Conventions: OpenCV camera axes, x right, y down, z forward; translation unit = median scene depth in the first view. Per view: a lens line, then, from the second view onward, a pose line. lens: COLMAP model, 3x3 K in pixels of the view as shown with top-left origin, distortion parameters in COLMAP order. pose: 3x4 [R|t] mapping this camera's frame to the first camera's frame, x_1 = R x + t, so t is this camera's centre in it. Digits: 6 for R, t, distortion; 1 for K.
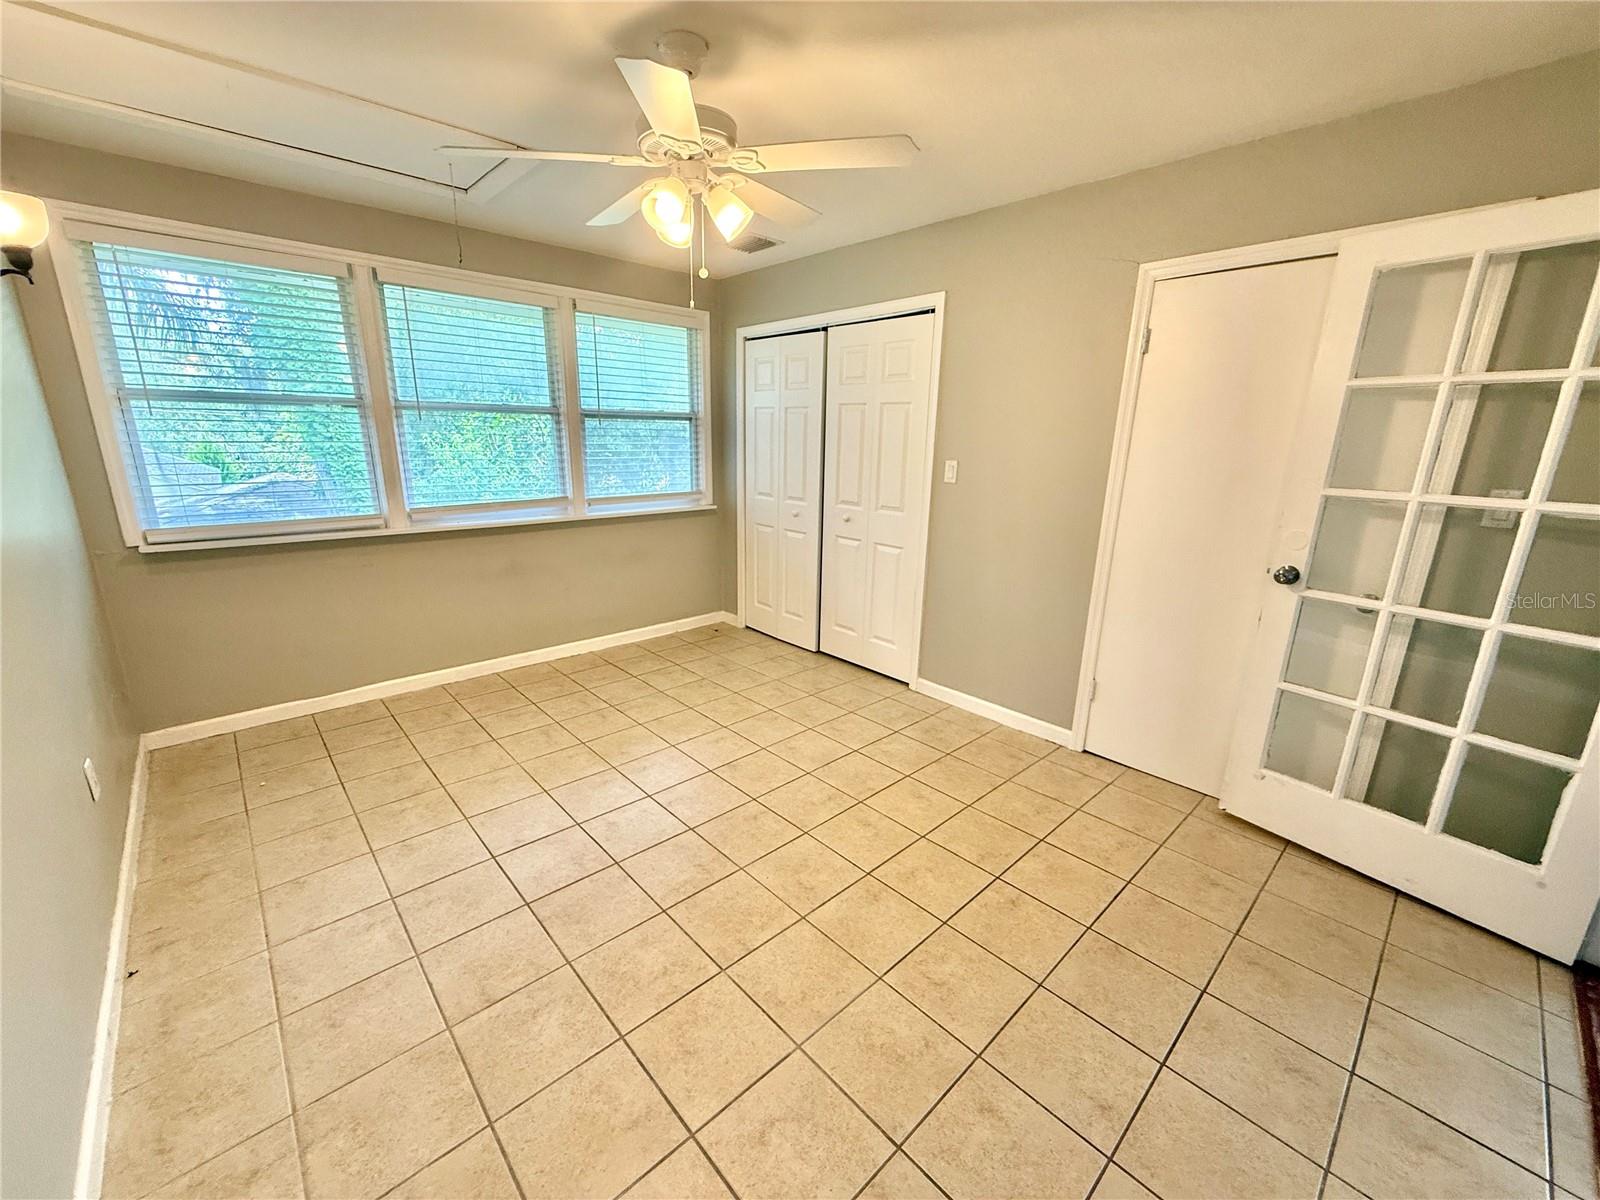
lens RADIAL K [[639.0, 0, 794.4], [0, 639.0, 603.1], [0, 0, 1]] dist [0.001973, -0.000599]
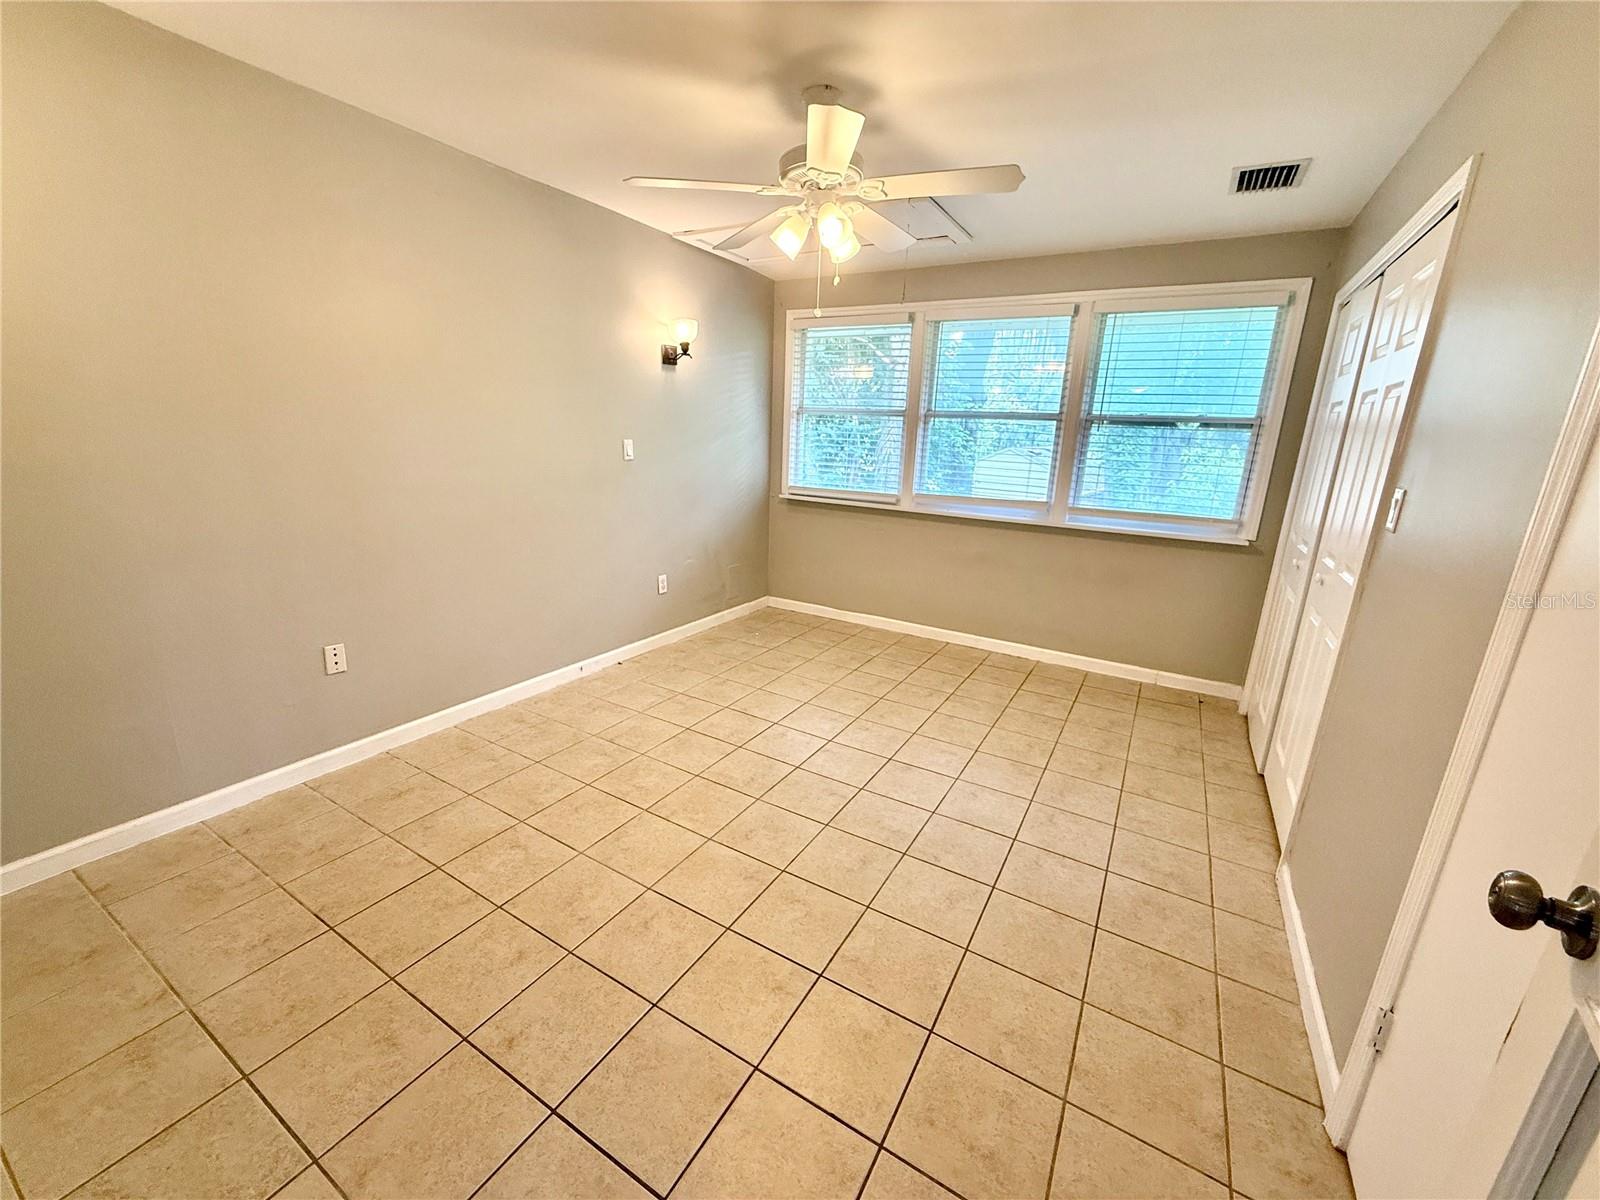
lens RADIAL K [[639.0, 0, 792.4], [0, 639.0, 601.8], [0, 0, 1]] dist [0.001973, -0.000599]
pose [[0.284352, 0.243064, -0.927396, 0.621838], [-0.281262, 0.945913, 0.161679, -0.083618], [0.916535, 0.214867, 0.337337, 0.403342]]
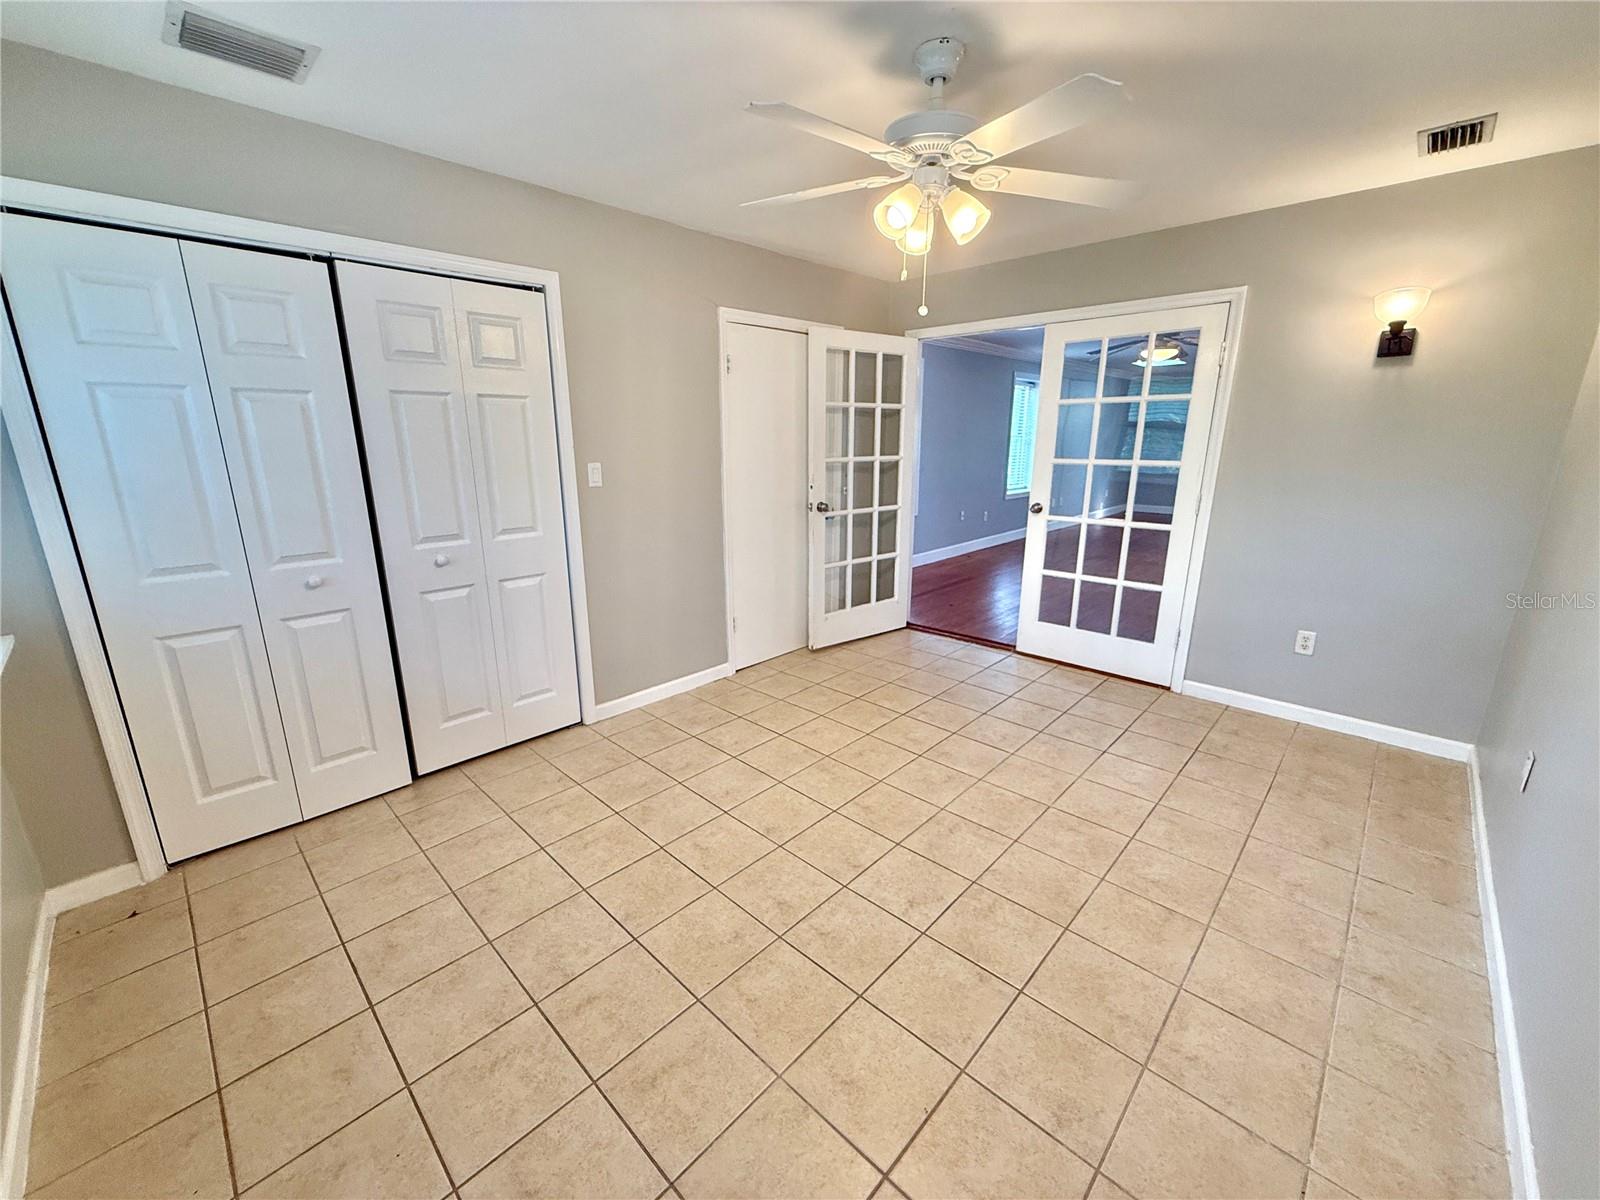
lens RADIAL K [[639.0, 0, 795.1], [0, 639.0, 601.8], [0, 0, 1]] dist [0.001973, -0.000599]
pose [[-0.061287, -0.271726, 0.960421, -0.736975], [0.261379, 0.924282, 0.278181, -0.223189], [-0.963289, 0.268082, 0.014377, 0.776523]]
